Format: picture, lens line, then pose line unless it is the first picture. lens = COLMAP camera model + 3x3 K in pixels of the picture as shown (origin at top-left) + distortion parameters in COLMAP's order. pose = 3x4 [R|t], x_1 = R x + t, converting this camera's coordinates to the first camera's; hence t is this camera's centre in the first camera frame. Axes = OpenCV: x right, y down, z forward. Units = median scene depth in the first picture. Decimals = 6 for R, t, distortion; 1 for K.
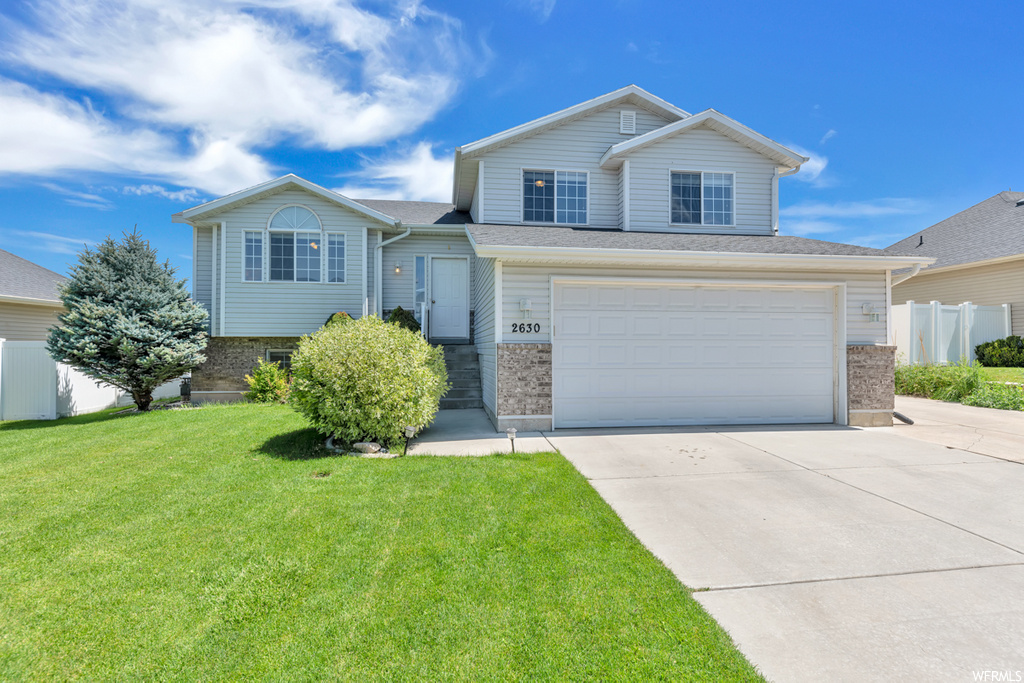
lens RADIAL K [[538.3, 0, 511.2], [0, 538.3, 340.9], [0, 0, 1]] dist [-0.001802, -0.000712]
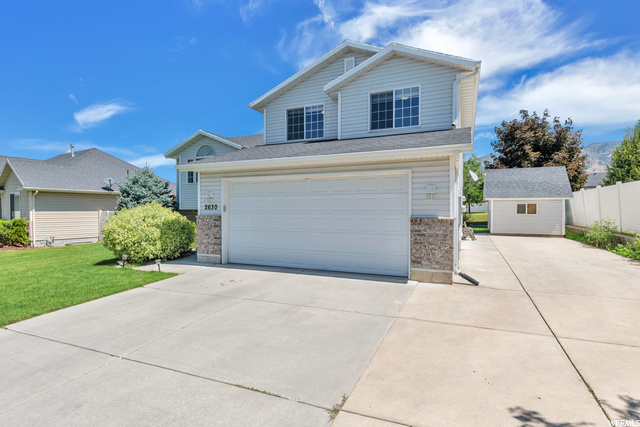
lens RADIAL K [[336.5, 0, 305.1], [0, 336.5, 217.2], [0, 0, 1]] dist [-0.001802, -0.000712]
pose [[0.842379, 0.009358, -0.538804, 0.835912], [0.008859, 0.999474, 0.031209, -0.020719], [0.538812, -0.031063, 0.841853, 0.182082]]
